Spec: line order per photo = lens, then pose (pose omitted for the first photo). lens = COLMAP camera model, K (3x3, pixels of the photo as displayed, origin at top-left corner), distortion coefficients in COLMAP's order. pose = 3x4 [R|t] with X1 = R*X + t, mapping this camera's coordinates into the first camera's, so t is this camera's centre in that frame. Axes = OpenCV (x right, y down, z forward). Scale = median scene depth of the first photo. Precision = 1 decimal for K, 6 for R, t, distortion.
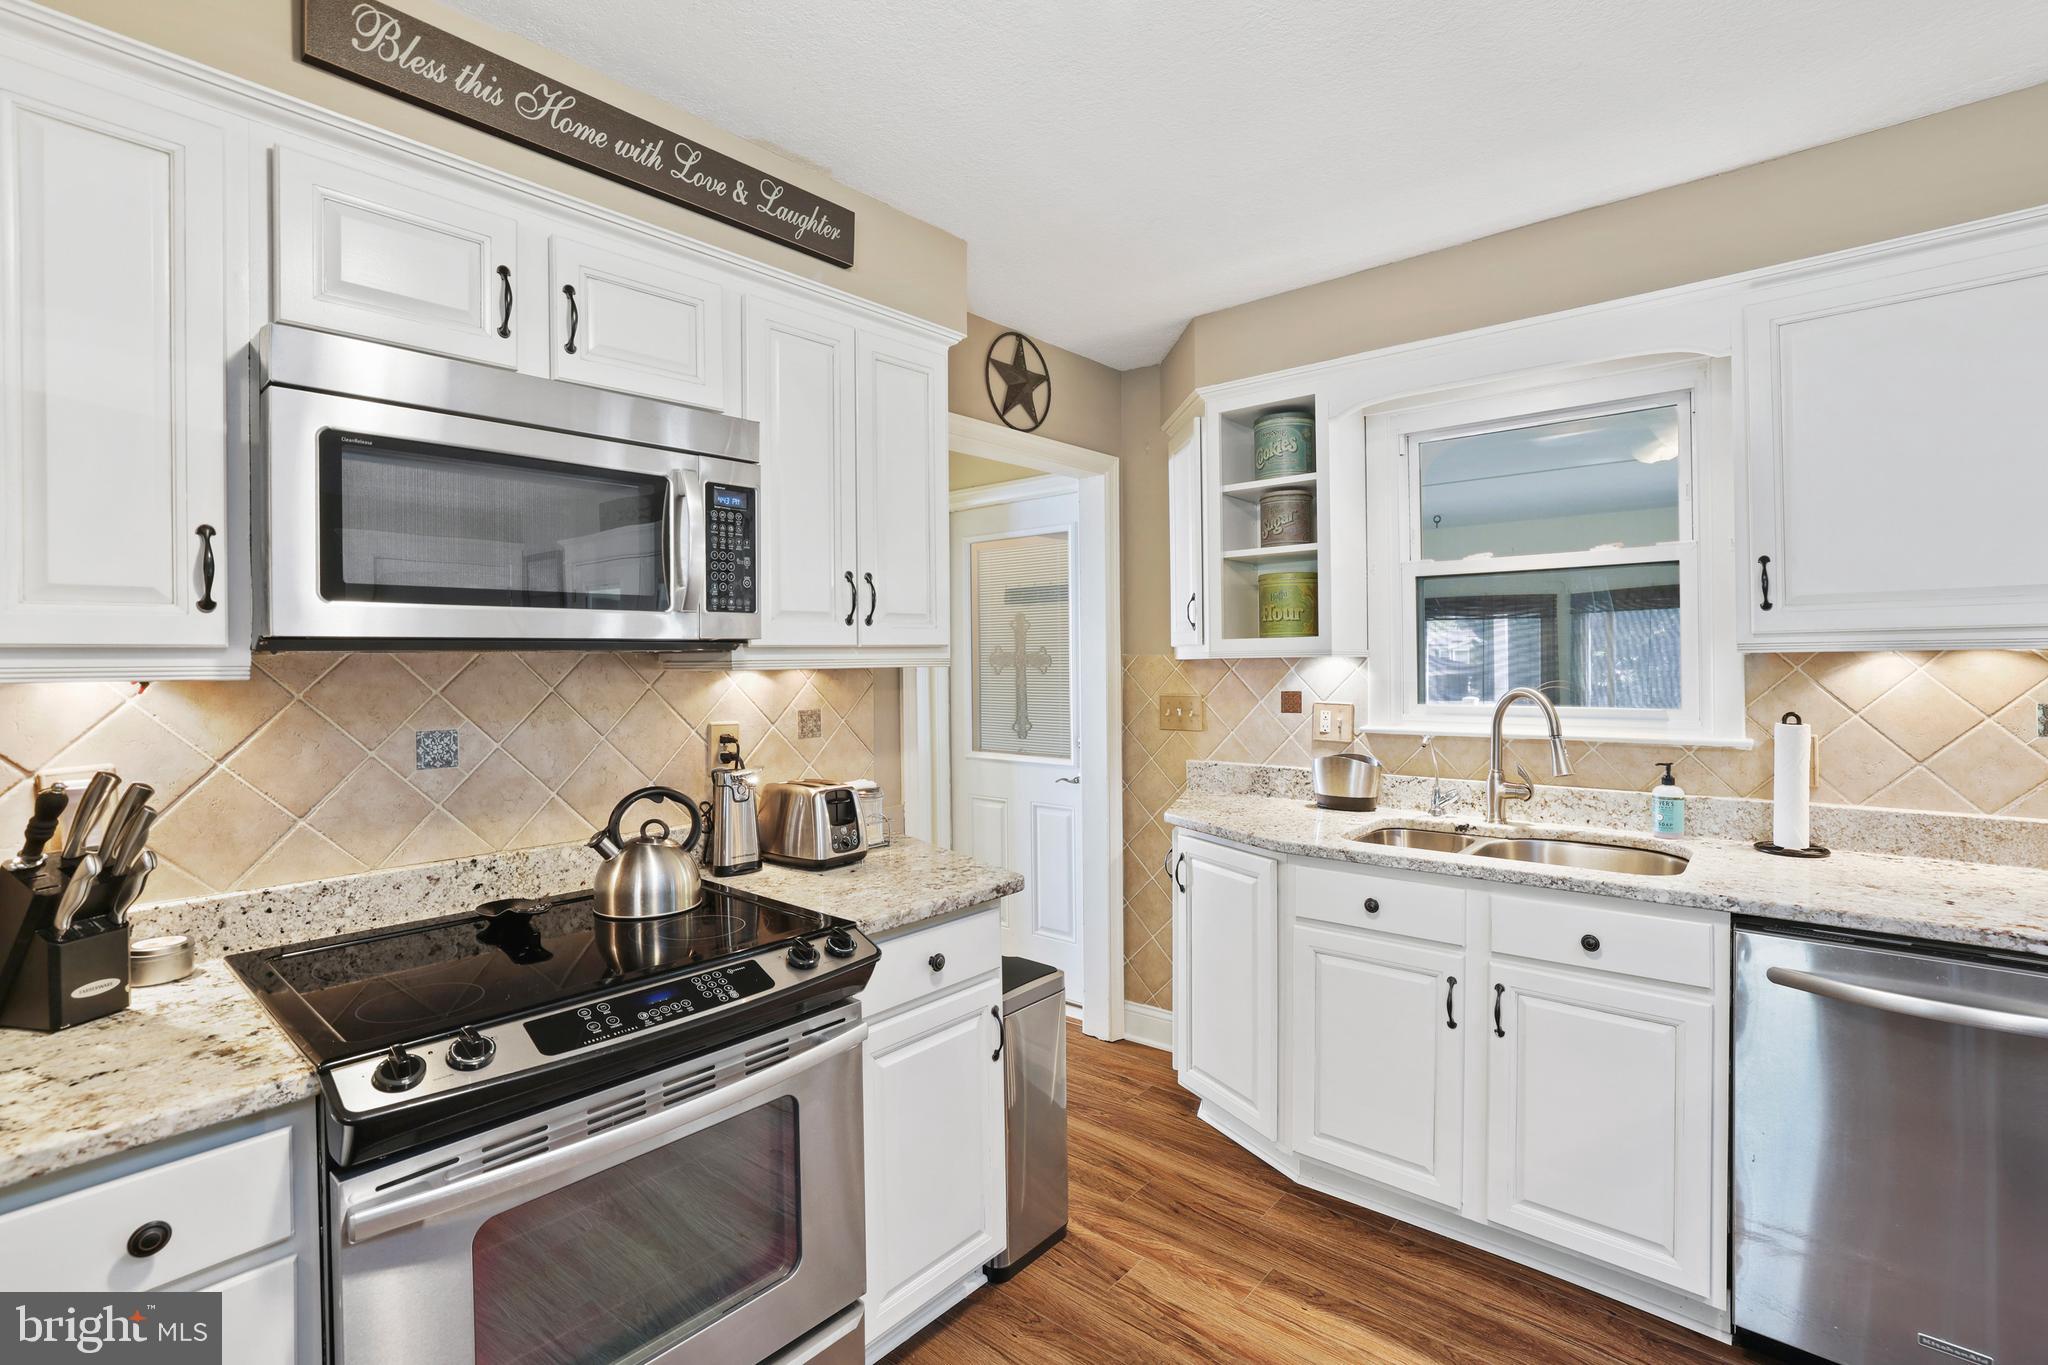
lens RADIAL K [[951.7, 0, 1010.3], [0, 951.7, 656.5], [0, 0, 1]] dist [-0.034939, 0.008352]
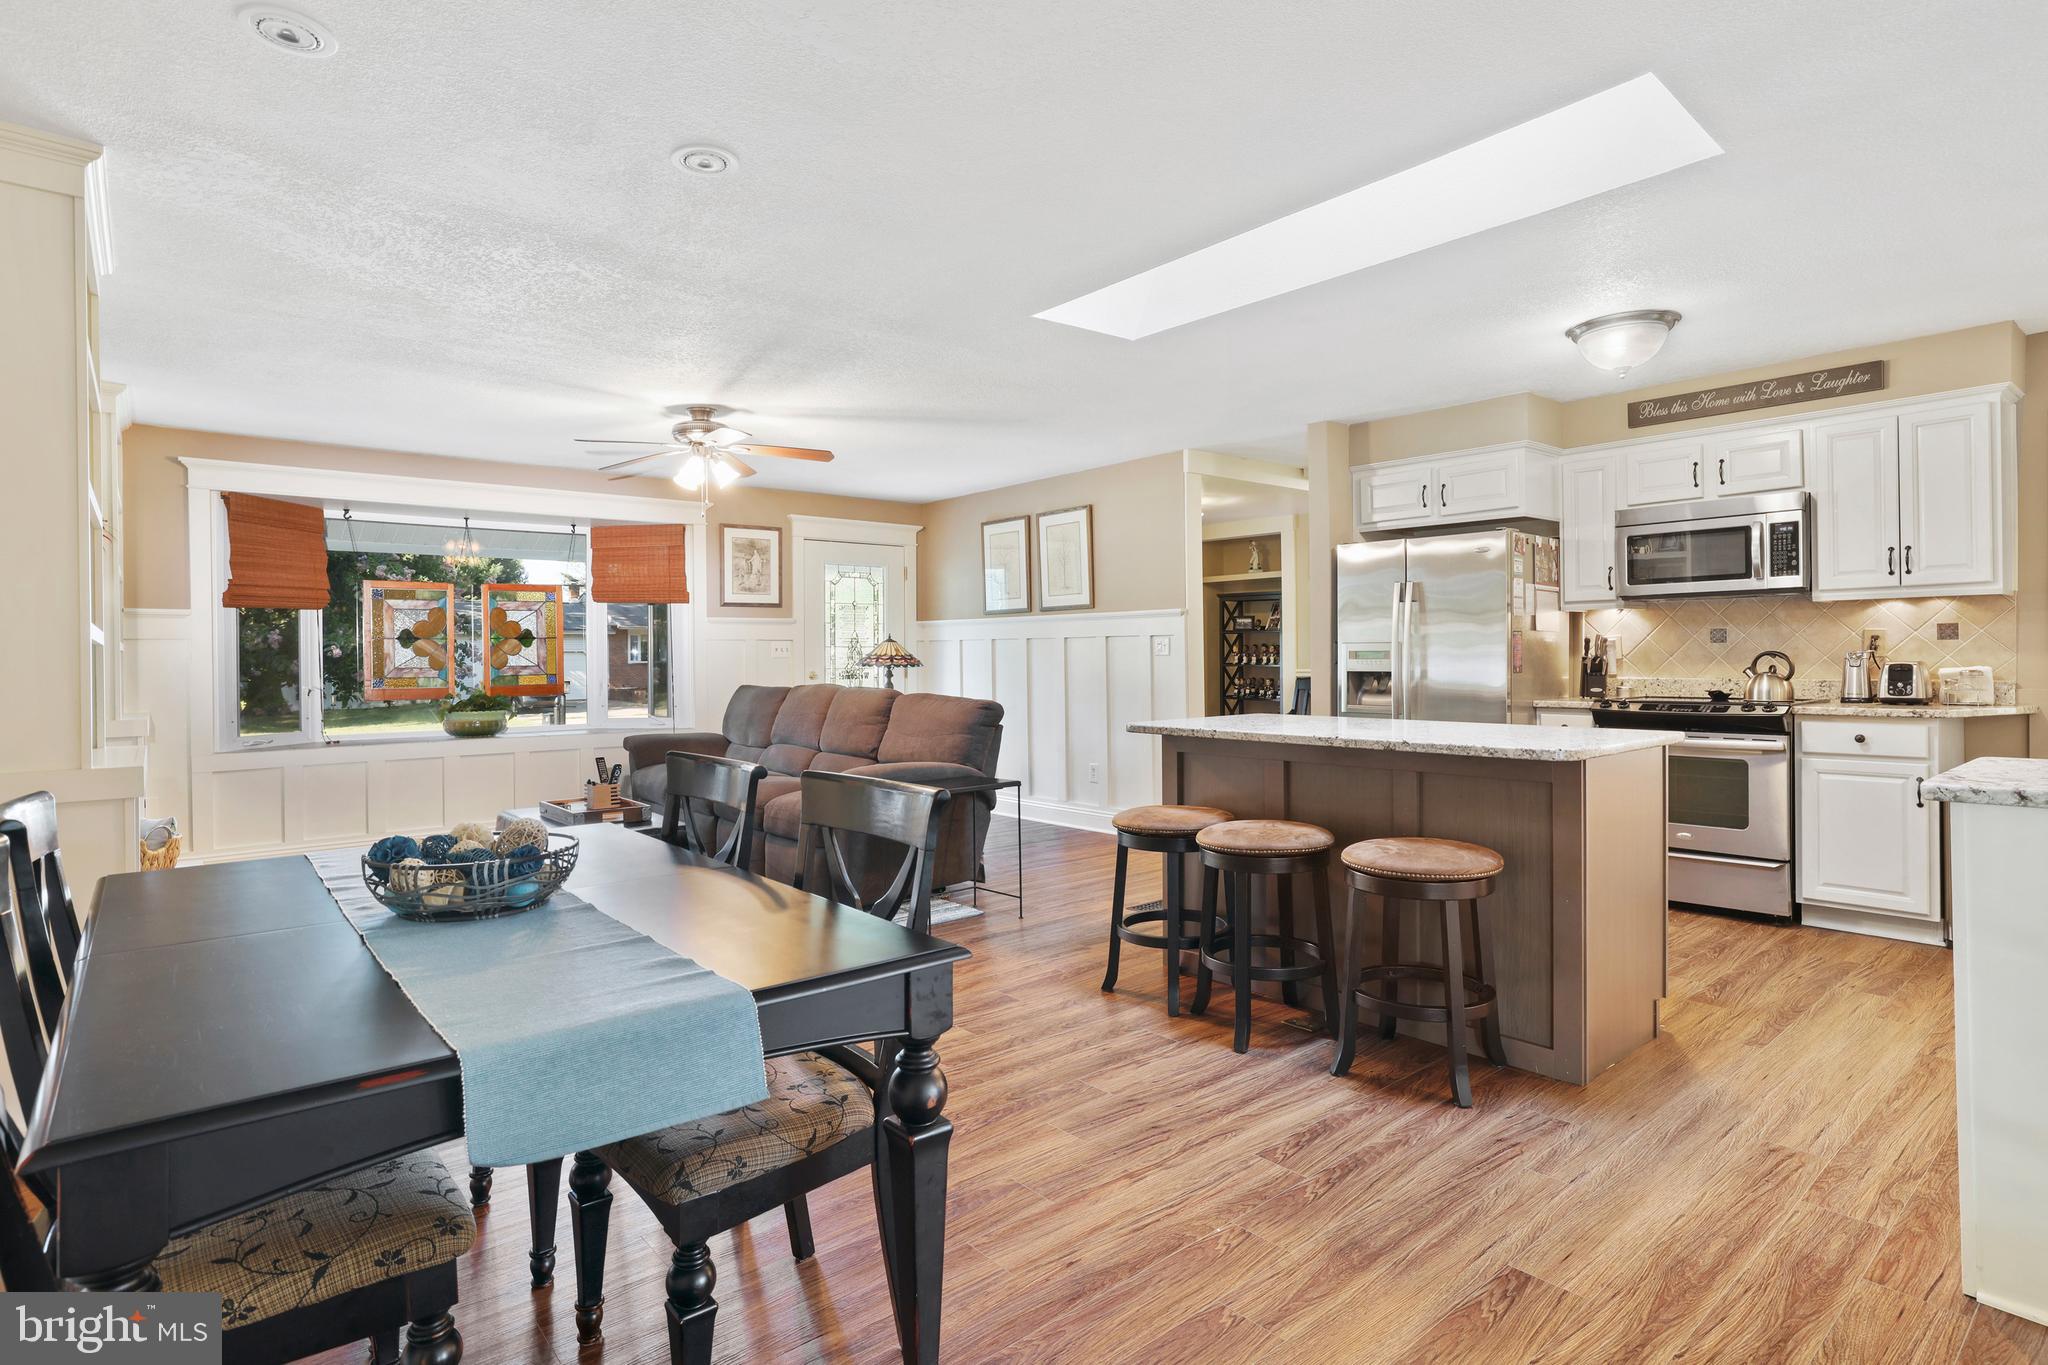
lens RADIAL K [[1039.4, 0, 1030.5], [0, 1039.4, 692.1], [0, 0, 1]] dist [-0.025049, 0.012151]
pose [[-0.143581, 0.045611, -0.988587, 1.959542], [0.014725, 0.998925, 0.043950, 0.079100], [0.989529, -0.008247, -0.144098, -0.378919]]
